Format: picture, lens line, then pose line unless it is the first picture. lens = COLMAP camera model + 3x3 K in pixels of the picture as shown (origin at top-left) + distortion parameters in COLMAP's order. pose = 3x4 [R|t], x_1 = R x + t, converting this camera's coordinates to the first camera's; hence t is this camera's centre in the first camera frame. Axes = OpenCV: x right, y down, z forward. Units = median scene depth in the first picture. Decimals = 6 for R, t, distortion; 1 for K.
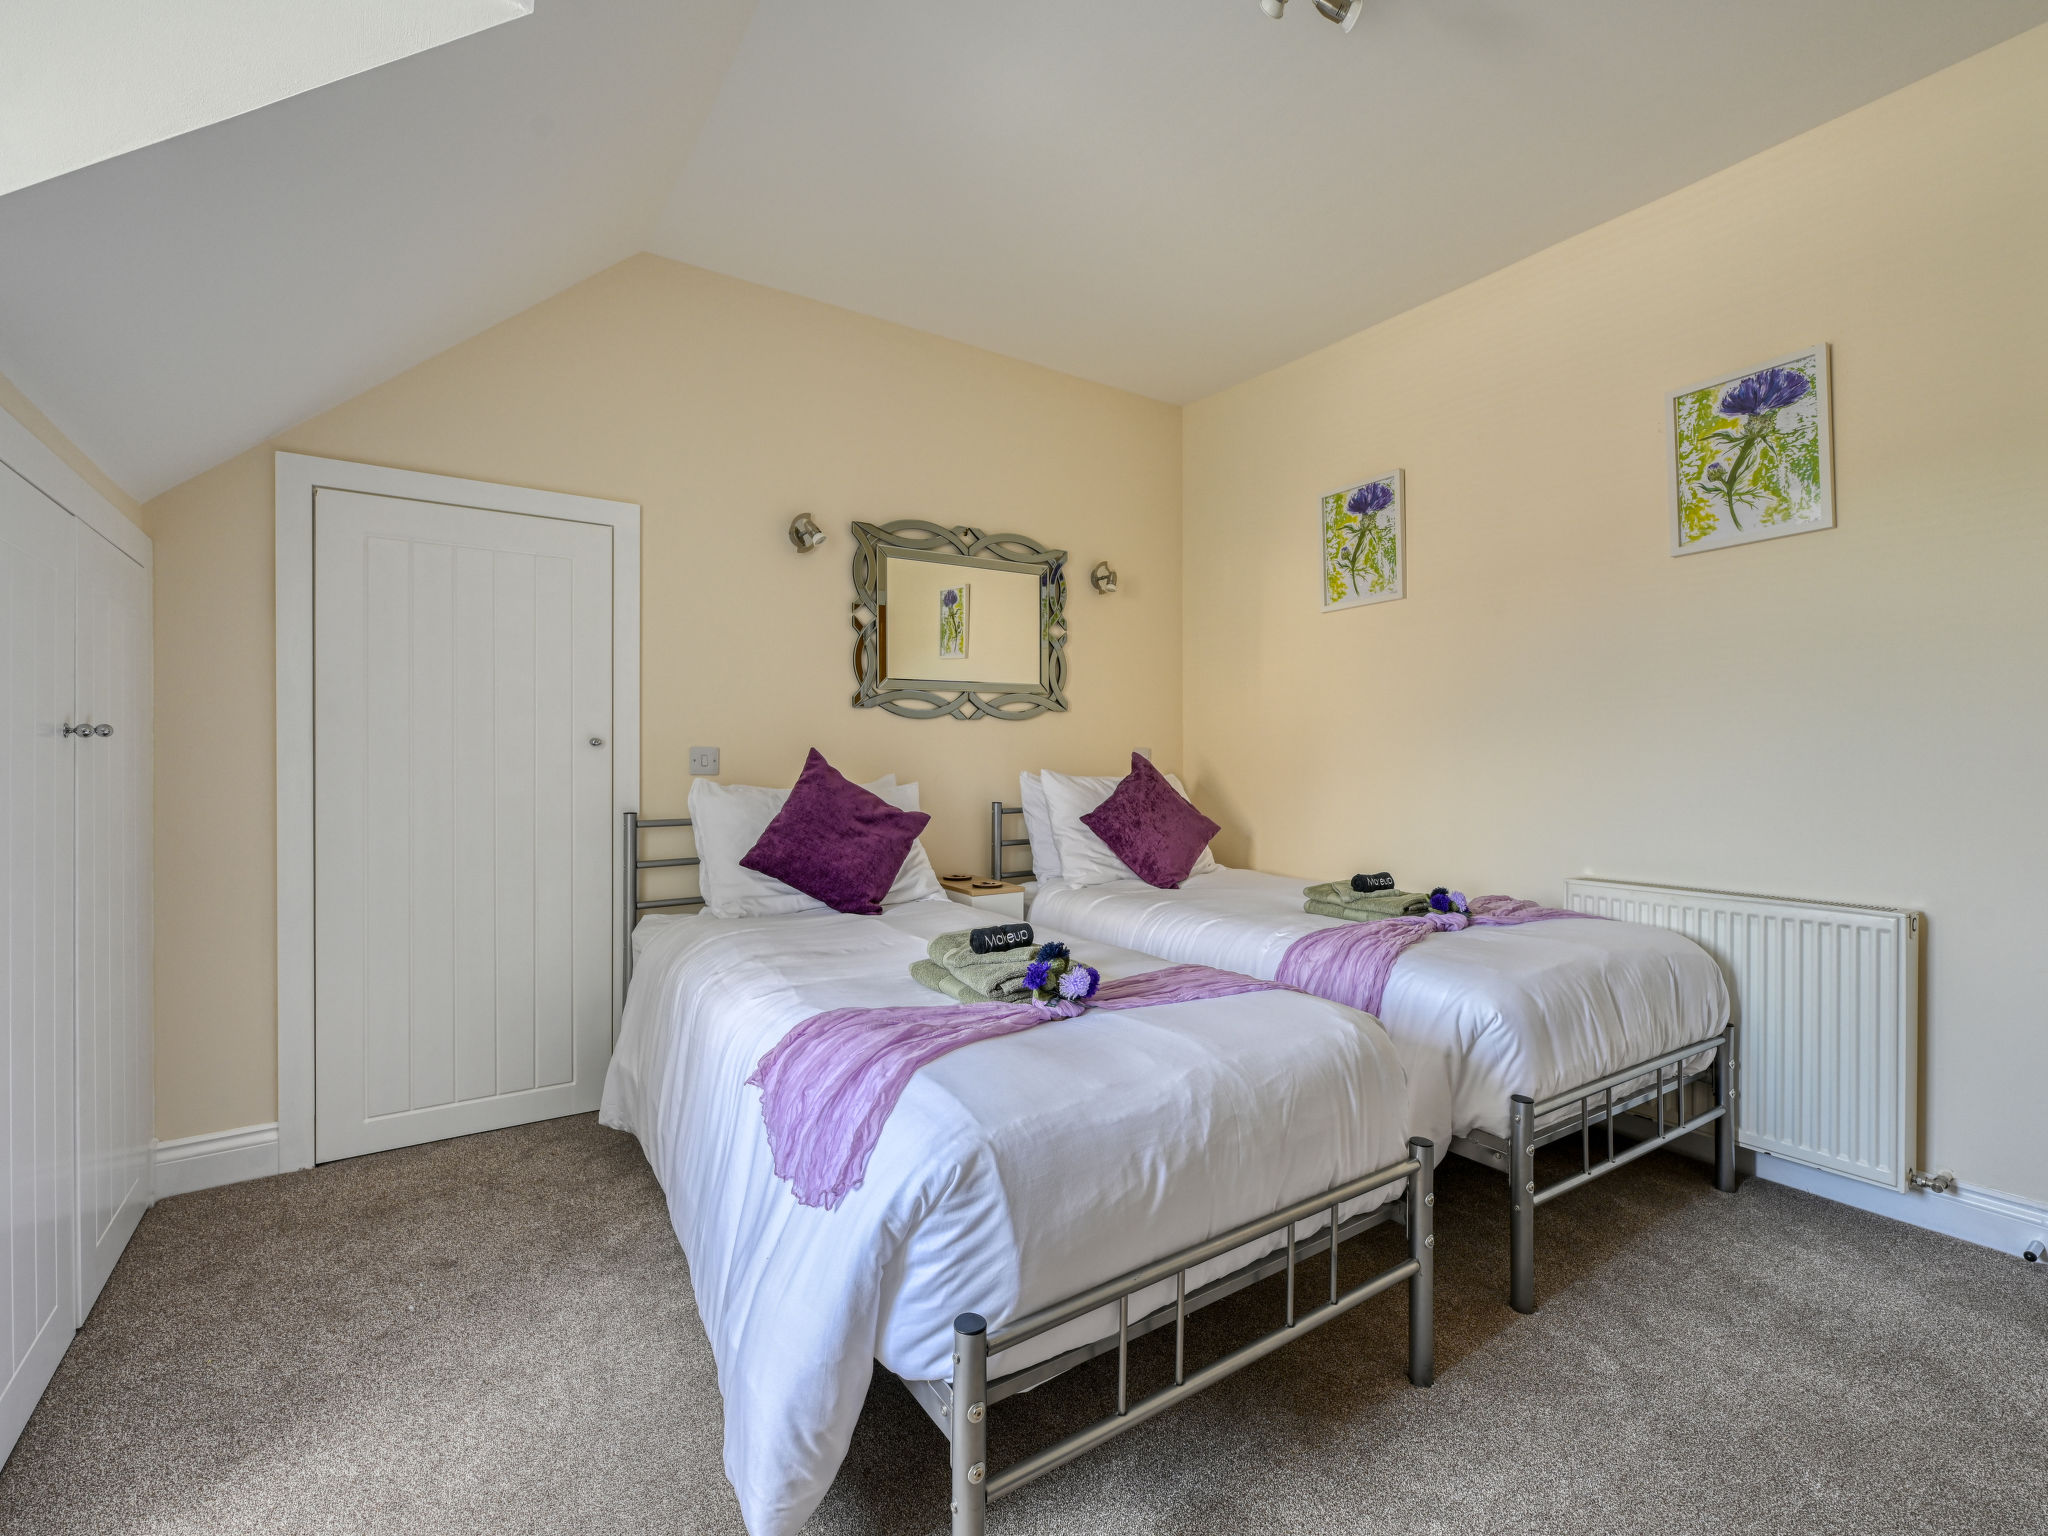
lens RADIAL K [[929.0, 0, 1001.4], [0, 929.0, 768.8], [0, 0, 1]] dist [-0.001314, -0.000017]
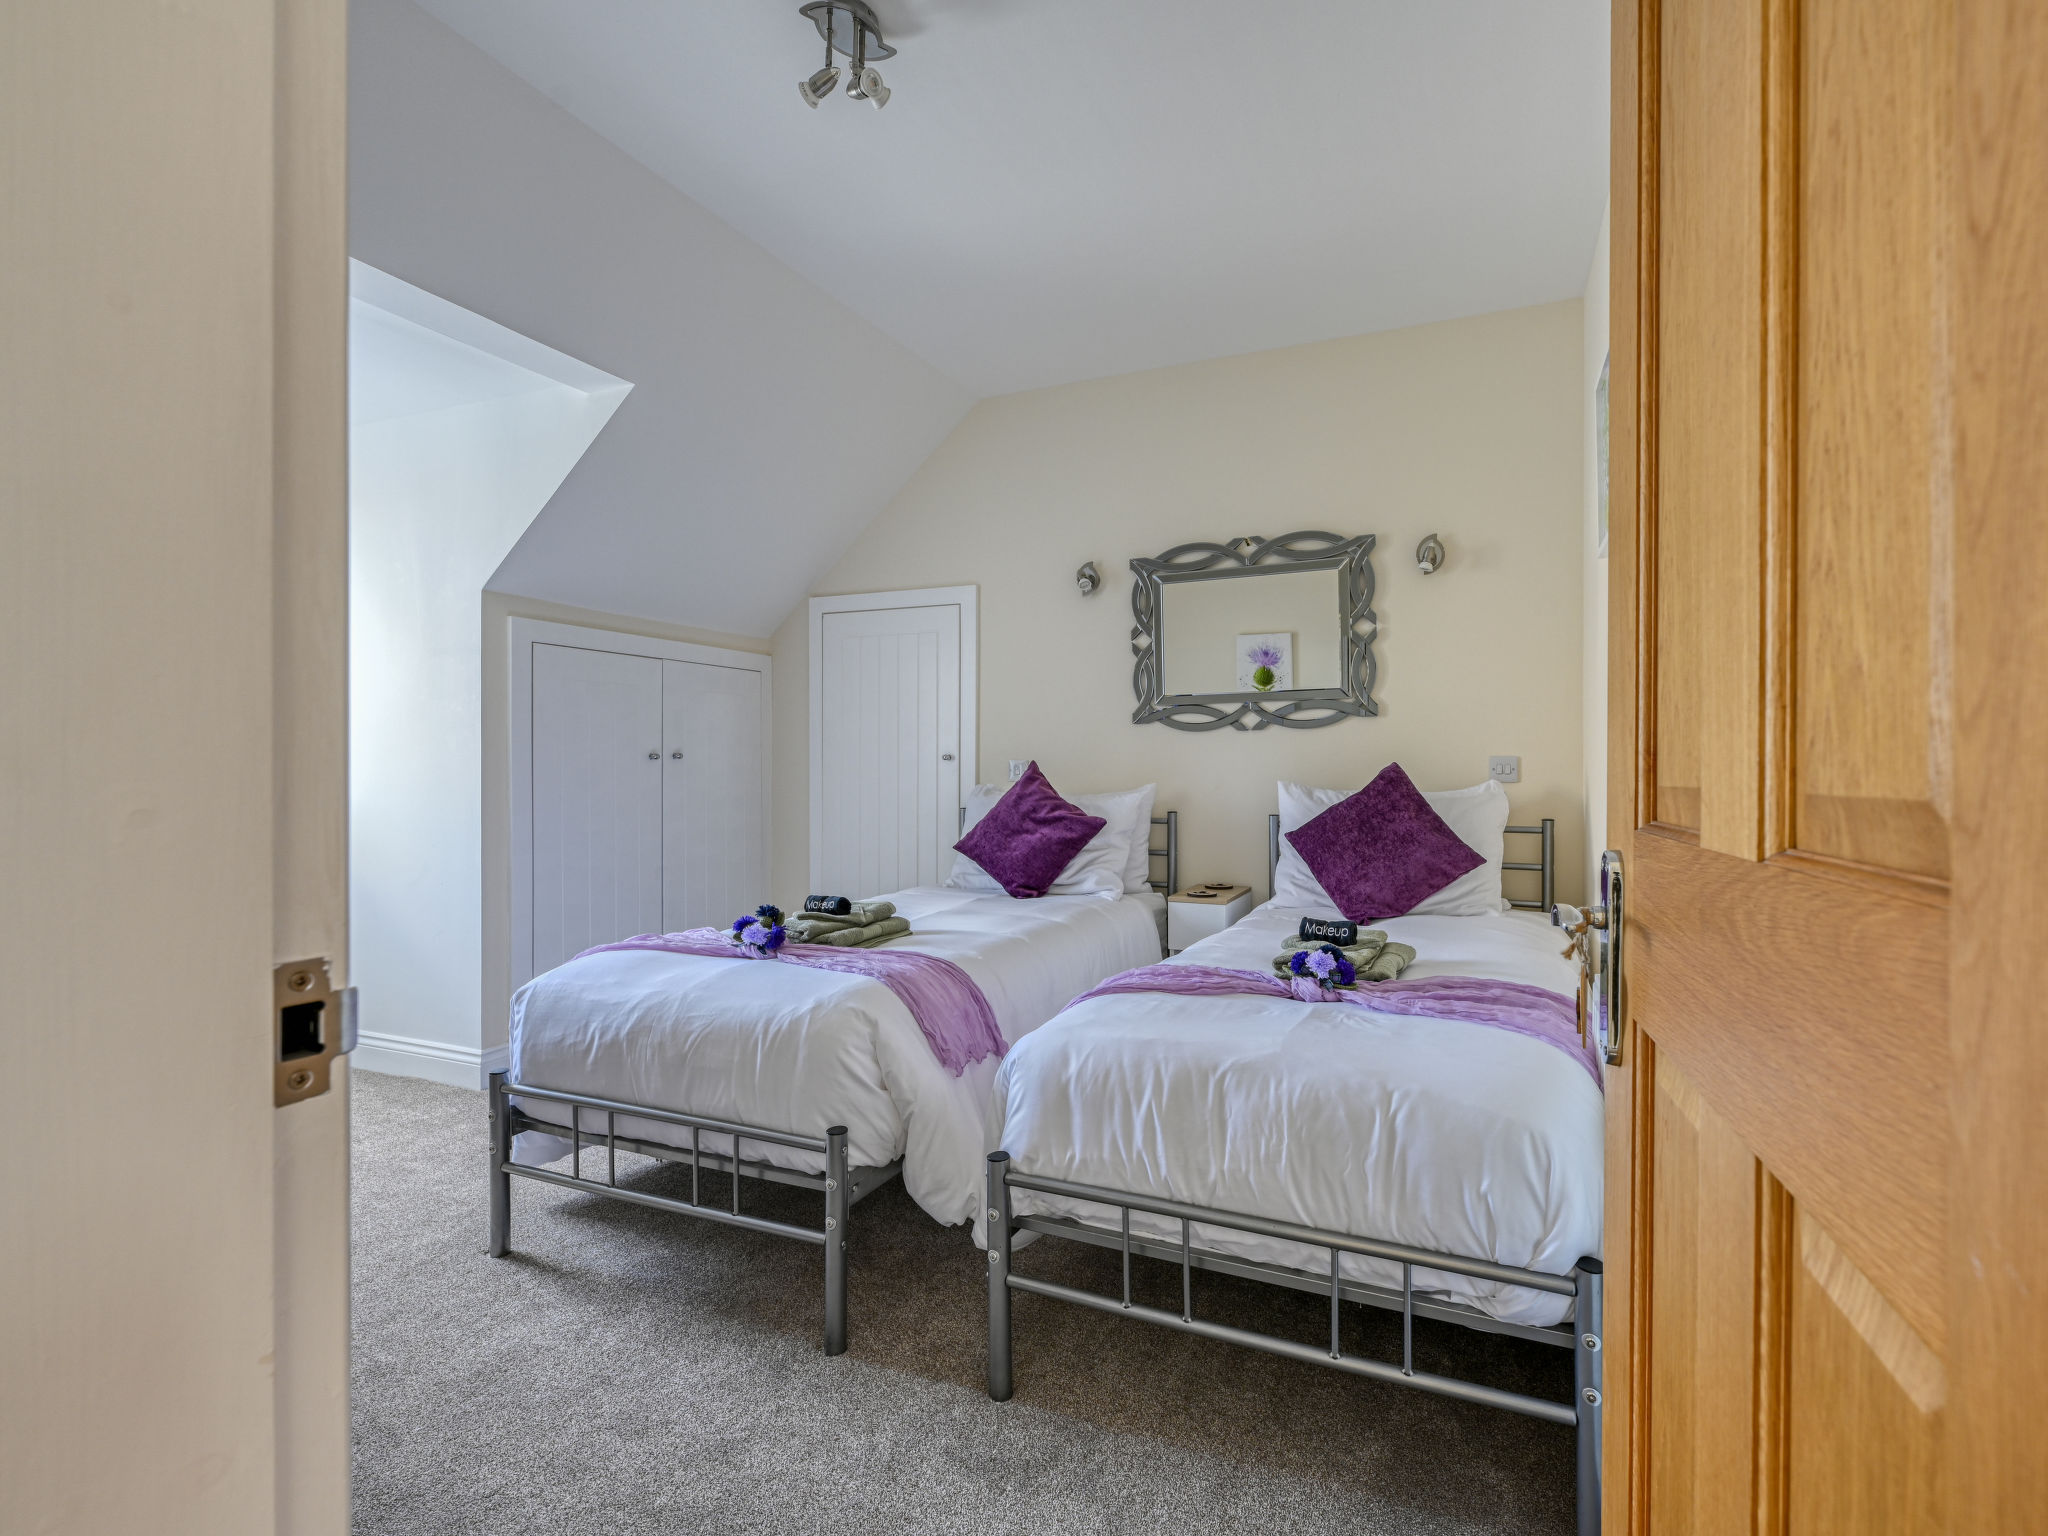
lens RADIAL K [[940.6, 0, 1079.0], [0, 940.6, 768.3], [0, 0, 1]] dist [-0.000198, -0.000084]
pose [[0.552808, 0.001828, -0.833306, 0.750456], [-0.008630, 0.999957, -0.003531, -0.007291], [0.833264, 0.009143, 0.552800, 0.313002]]
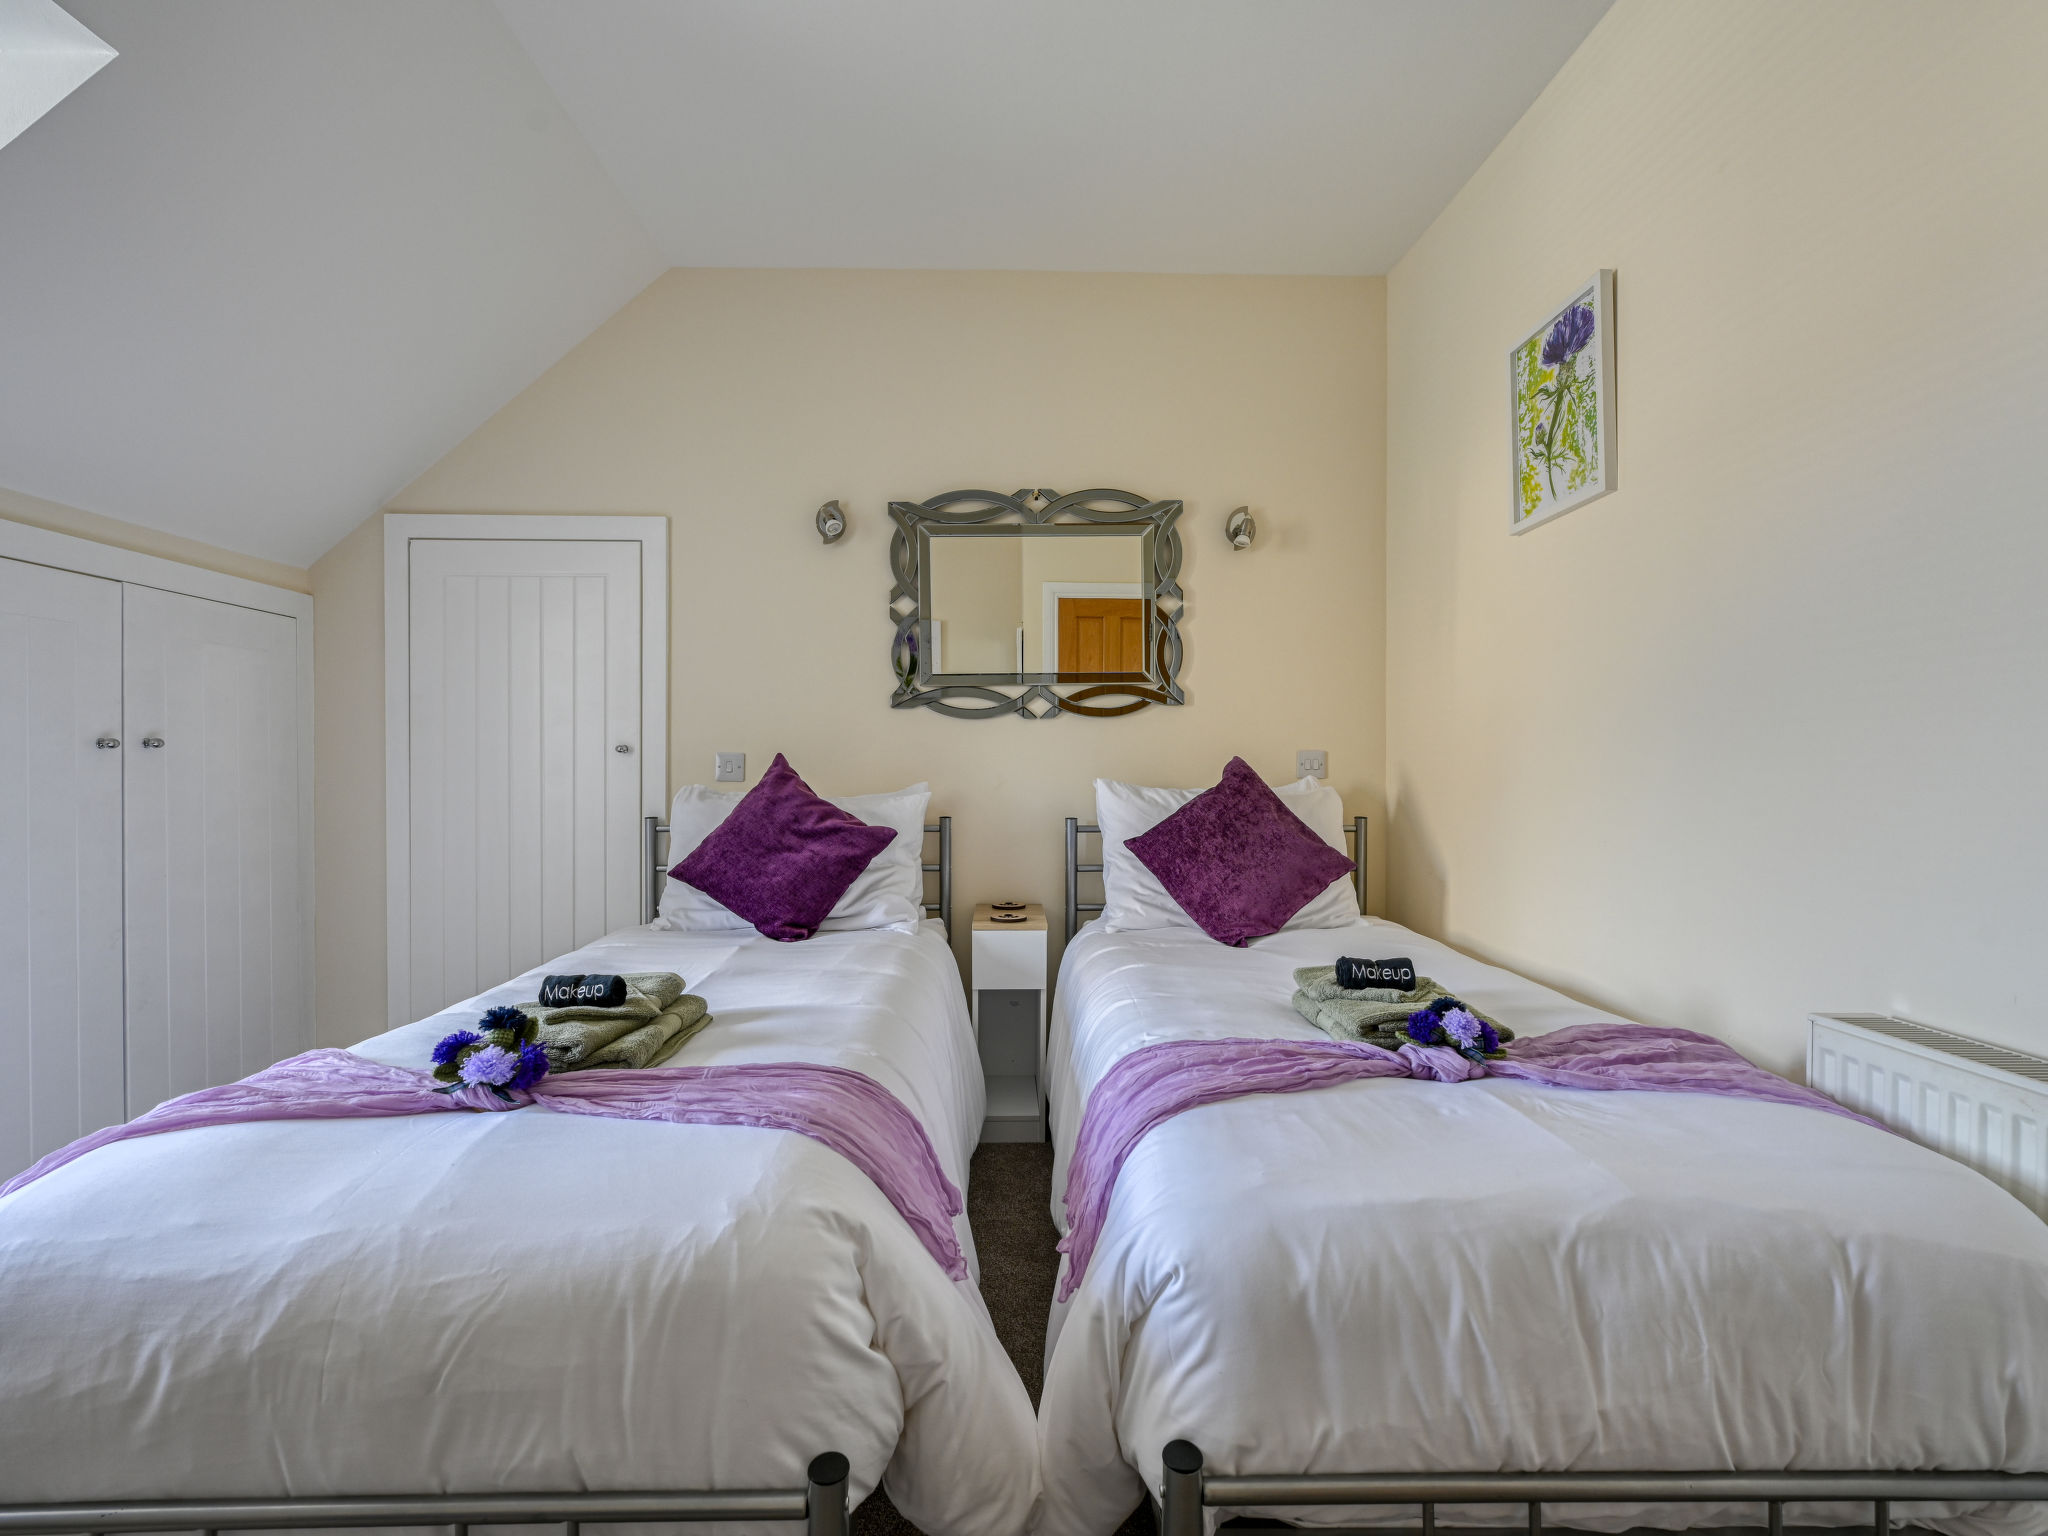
lens RADIAL K [[929.0, 0, 1001.4], [0, 929.0, 768.8], [0, 0, 1]] dist [-0.001314, -0.000017]
pose [[0.843583, 0.002739, -0.536991, 0.412780], [-0.005814, 0.999975, -0.004033, -0.003869], [0.536967, 0.006524, 0.843578, 0.294473]]
